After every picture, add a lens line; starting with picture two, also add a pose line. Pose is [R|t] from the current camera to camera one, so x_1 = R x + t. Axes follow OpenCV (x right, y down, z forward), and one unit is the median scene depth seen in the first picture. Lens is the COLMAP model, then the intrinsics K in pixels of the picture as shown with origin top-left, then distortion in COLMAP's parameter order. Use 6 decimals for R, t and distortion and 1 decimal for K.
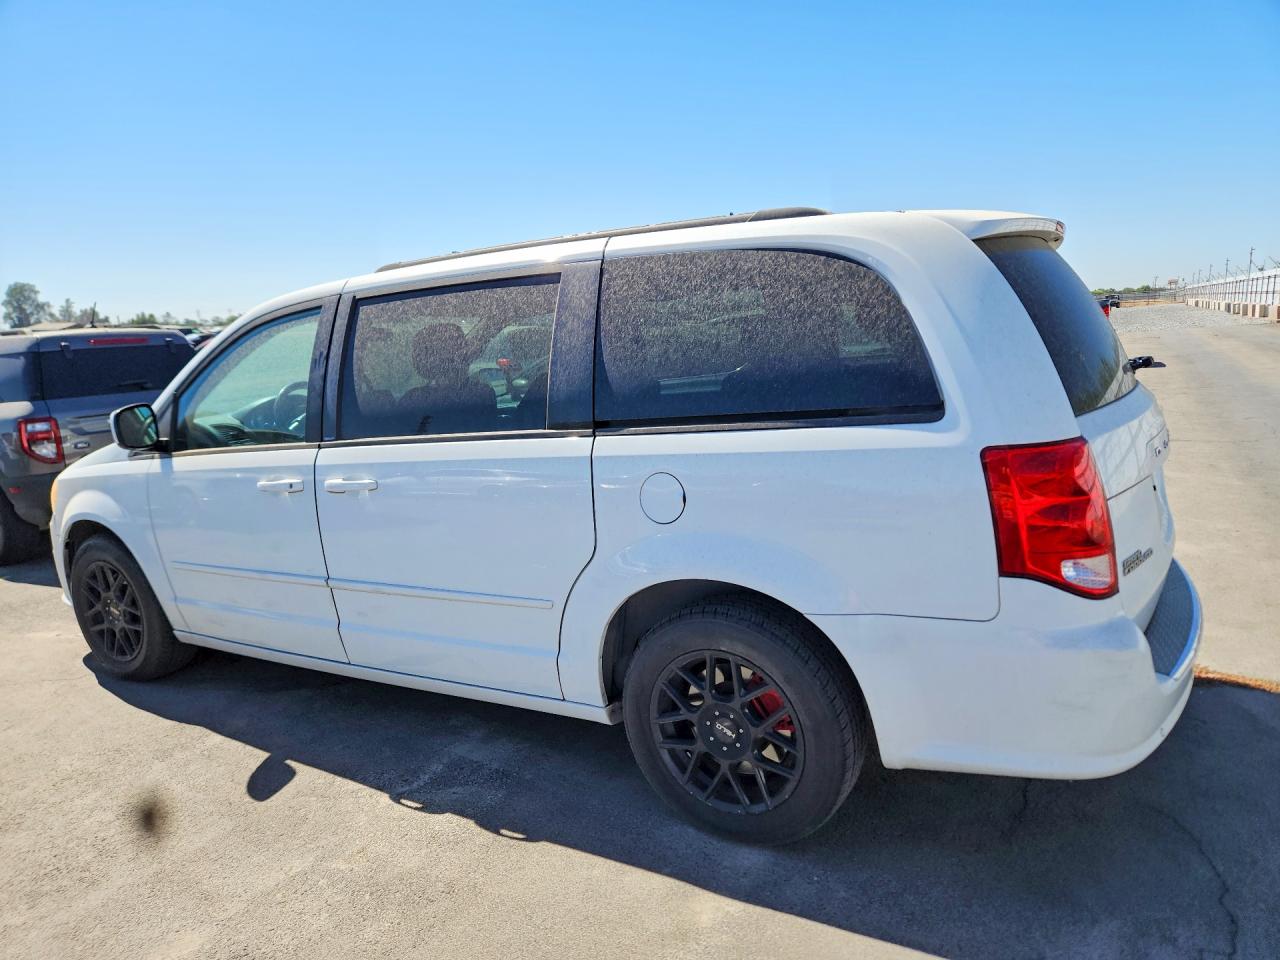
lens RADIAL K [[889.6, 0, 617.7], [0, 889.6, 476.9], [0, 0, 1]] dist [0.007182, 0.002107]
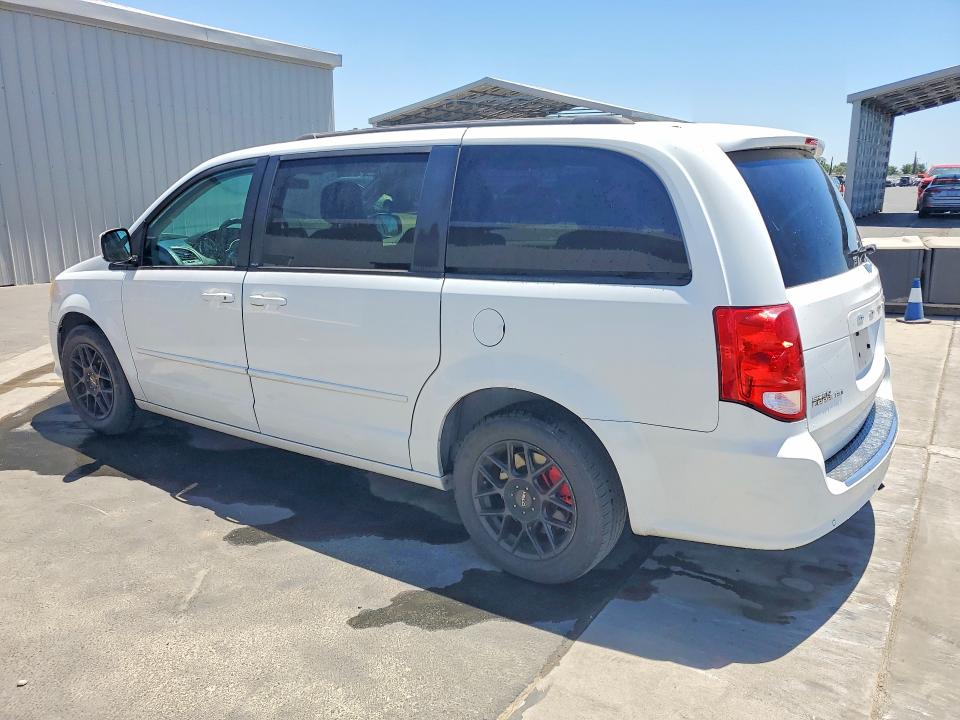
lens RADIAL K [[727.3, 0, 473.5], [0, 727.3, 362.7], [0, 0, 1]] dist [0.002499, 0.001482]
pose [[0.996298, 0.078478, -0.035088, 0.061213], [-0.075846, 0.994594, 0.070924, 0.001238], [0.040464, -0.068000, 0.996864, -0.098204]]
